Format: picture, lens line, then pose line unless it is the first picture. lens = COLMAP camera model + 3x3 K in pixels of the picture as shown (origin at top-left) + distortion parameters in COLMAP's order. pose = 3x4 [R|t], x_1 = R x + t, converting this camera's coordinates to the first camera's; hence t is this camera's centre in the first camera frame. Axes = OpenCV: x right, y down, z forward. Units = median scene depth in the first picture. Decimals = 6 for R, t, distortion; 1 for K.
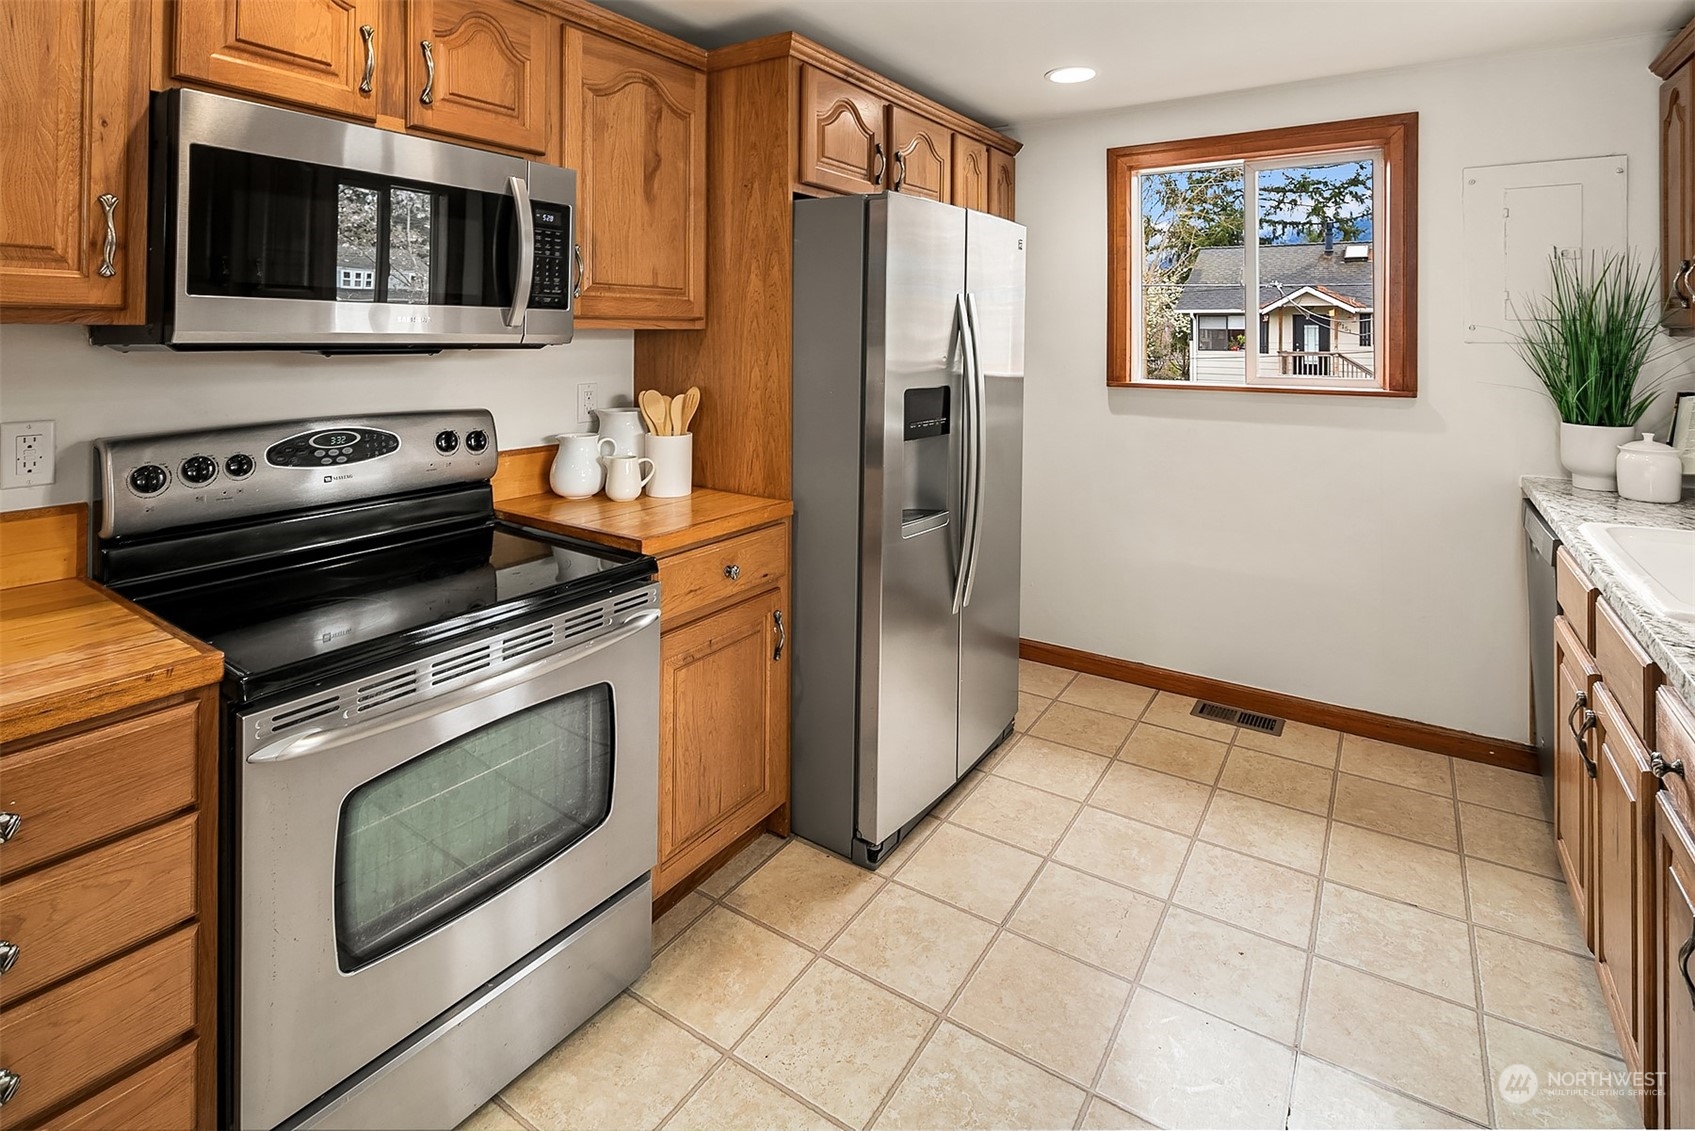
lens RADIAL K [[832.8, 0, 875.2], [0, 832.8, 478.8], [0, 0, 1]] dist [0.002313, 0.001170]
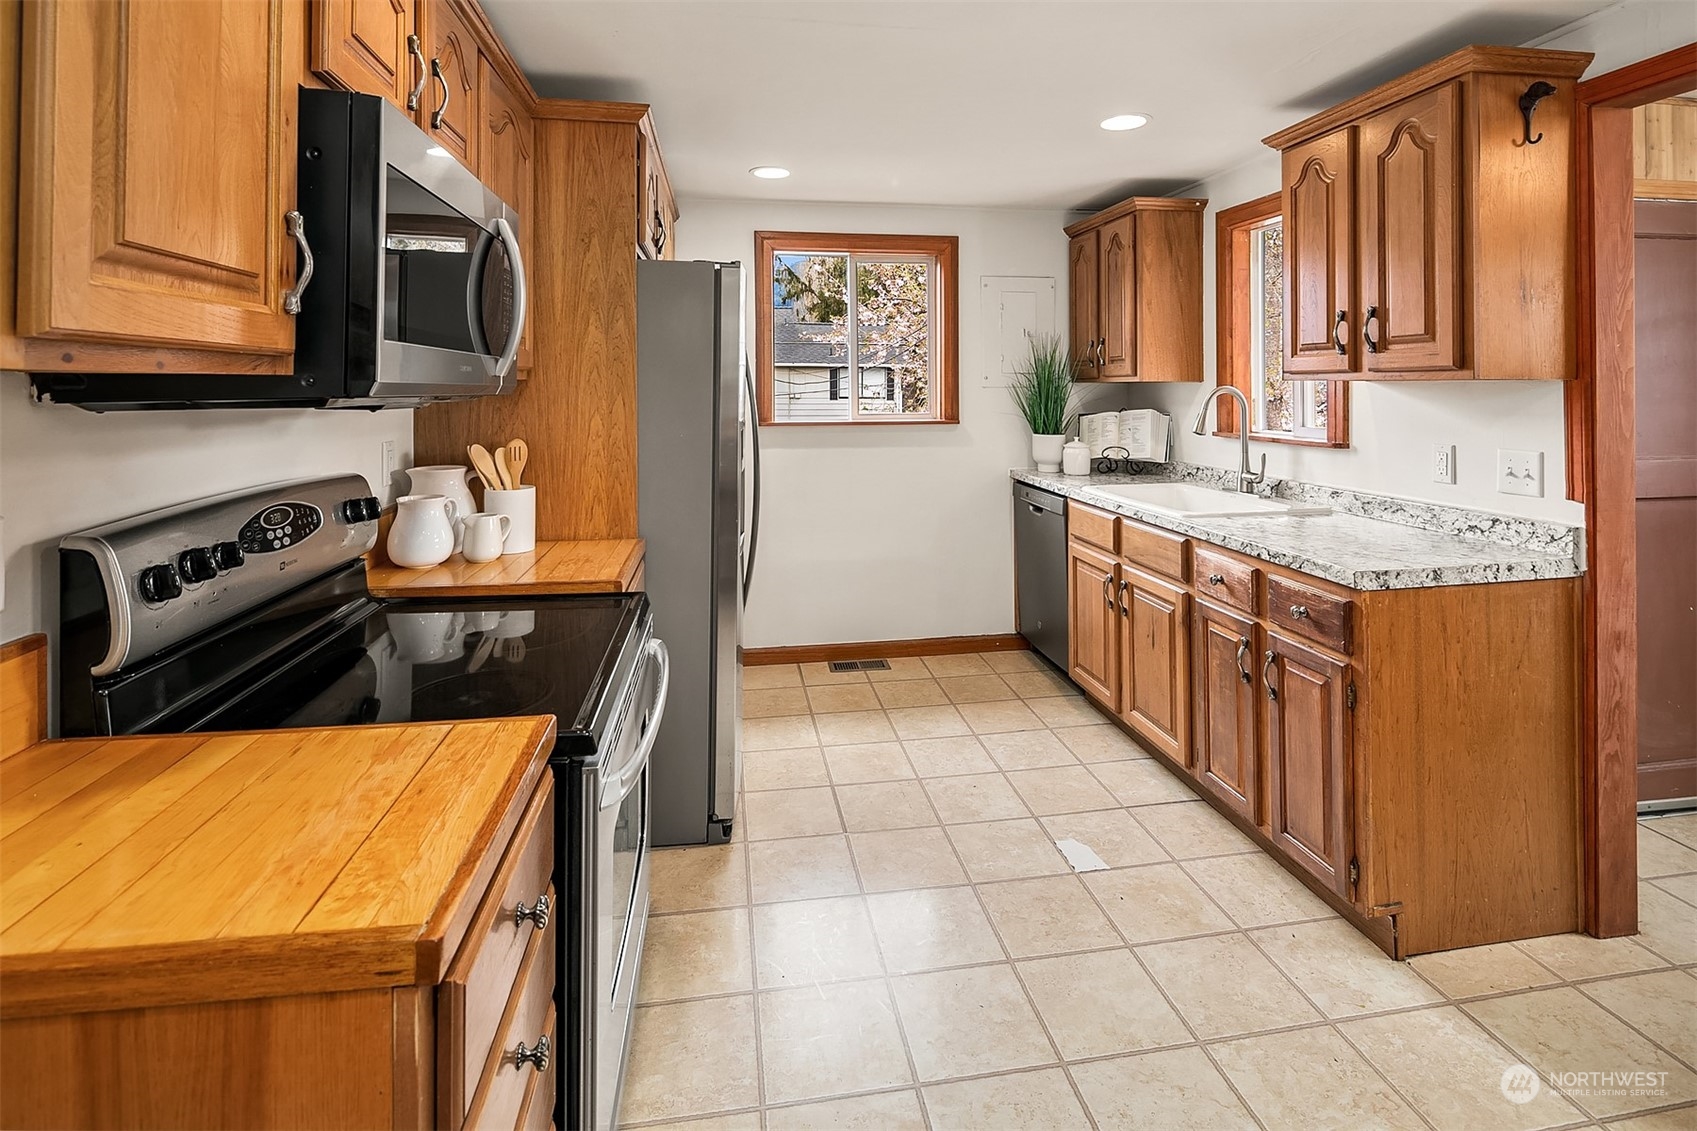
lens RADIAL K [[803.3, 0, 848.5], [0, 803.3, 565.5], [0, 0, 1]] dist [0.001100, -0.000035]
pose [[0.735478, -0.155106, 0.659556, -0.605332], [0.123577, 0.987825, 0.094503, -0.004531], [-0.666184, 0.012001, 0.745691, 0.037188]]
